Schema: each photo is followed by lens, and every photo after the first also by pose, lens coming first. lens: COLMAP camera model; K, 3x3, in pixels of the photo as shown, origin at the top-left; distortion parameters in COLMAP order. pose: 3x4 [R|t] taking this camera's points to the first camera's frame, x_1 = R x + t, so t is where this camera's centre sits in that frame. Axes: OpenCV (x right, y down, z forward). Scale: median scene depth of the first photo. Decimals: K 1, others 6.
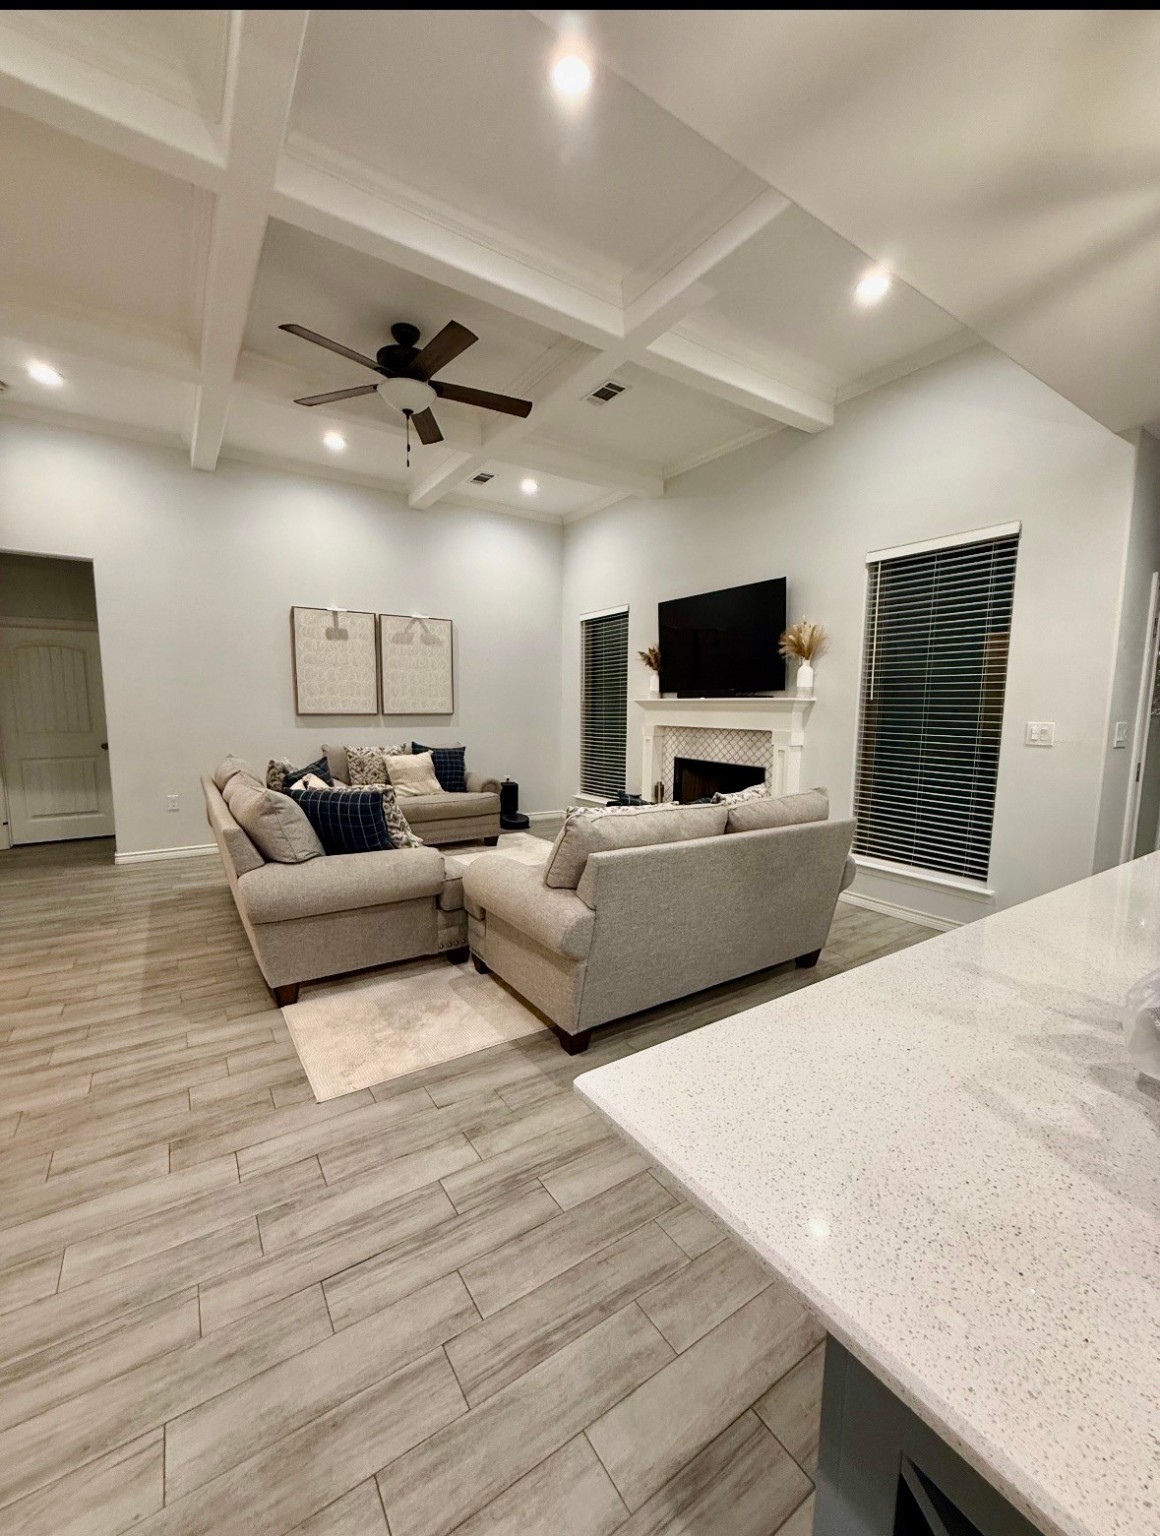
lens RADIAL K [[609.0, 0, 581.5], [0, 609.0, 778.6], [0, 0, 1]] dist [-0.009666, -0.000426]
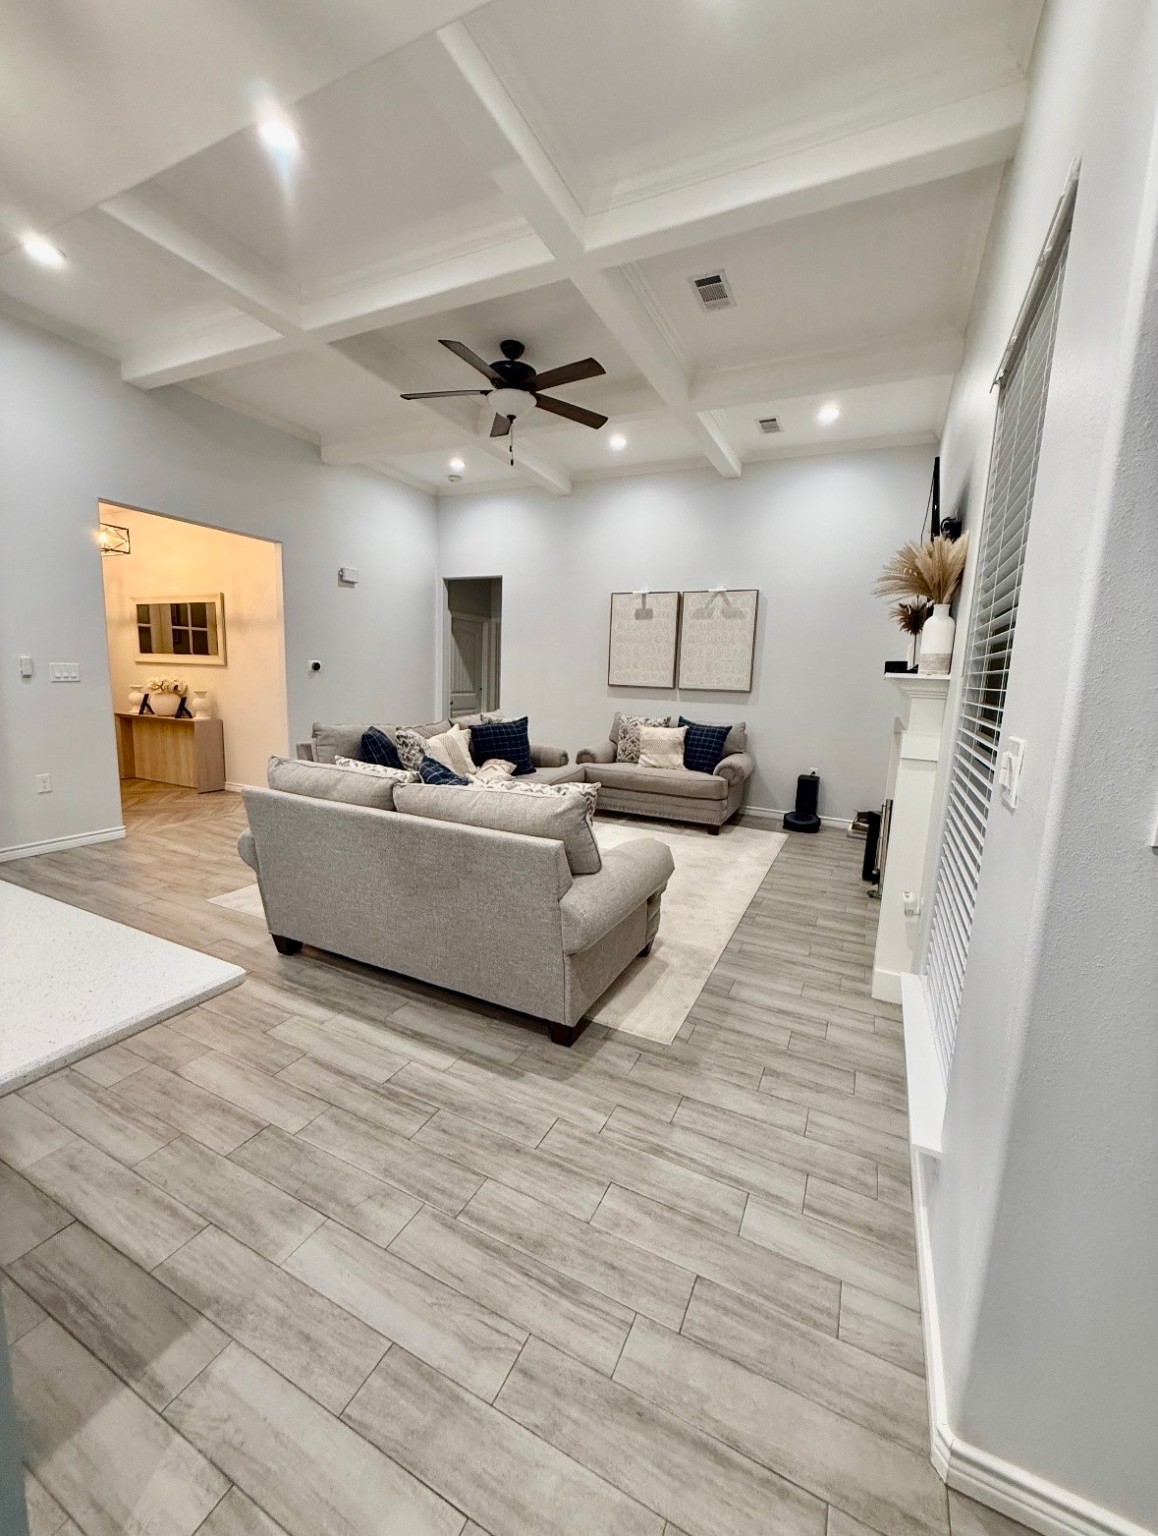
lens RADIAL K [[609.0, 0, 582.8], [0, 609.0, 764.1], [0, 0, 1]] dist [-0.009666, -0.000426]
pose [[0.510511, 0.136691, -0.848937, 0.523755], [-0.134599, 0.987817, 0.078111, -0.039722], [0.849271, 0.074389, 0.522690, 0.347750]]
